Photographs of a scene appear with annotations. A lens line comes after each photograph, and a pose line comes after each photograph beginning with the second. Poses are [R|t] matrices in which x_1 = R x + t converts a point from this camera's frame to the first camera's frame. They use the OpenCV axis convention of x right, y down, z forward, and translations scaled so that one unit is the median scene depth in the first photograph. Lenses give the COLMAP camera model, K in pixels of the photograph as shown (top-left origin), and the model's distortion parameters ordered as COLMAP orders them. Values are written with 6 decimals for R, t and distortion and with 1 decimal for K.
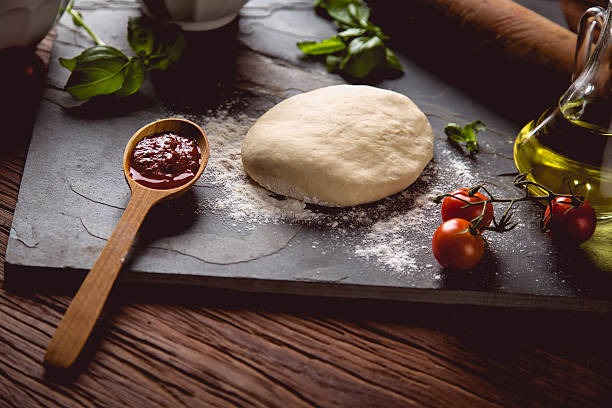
lens RADIAL K [[1328.4, 0, 306.0], [0, 1328.4, 204.0], [0, 0, 1]] dist [0.036021, 0.216881]
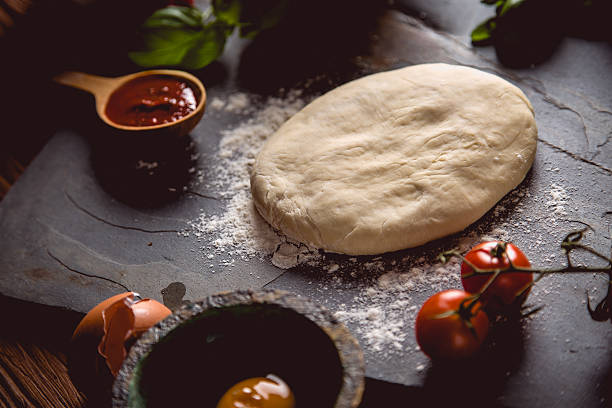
lens RADIAL K [[1328.4, 0, 306.0], [0, 1328.4, 204.0], [0, 0, 1]] dist [0.036021, 0.216881]
pose [[0.866253, 0.103030, -0.488867, 0.375349], [-0.038714, 0.989405, 0.139922, -0.126801], [0.498103, -0.102282, 0.861064, 0.344094]]
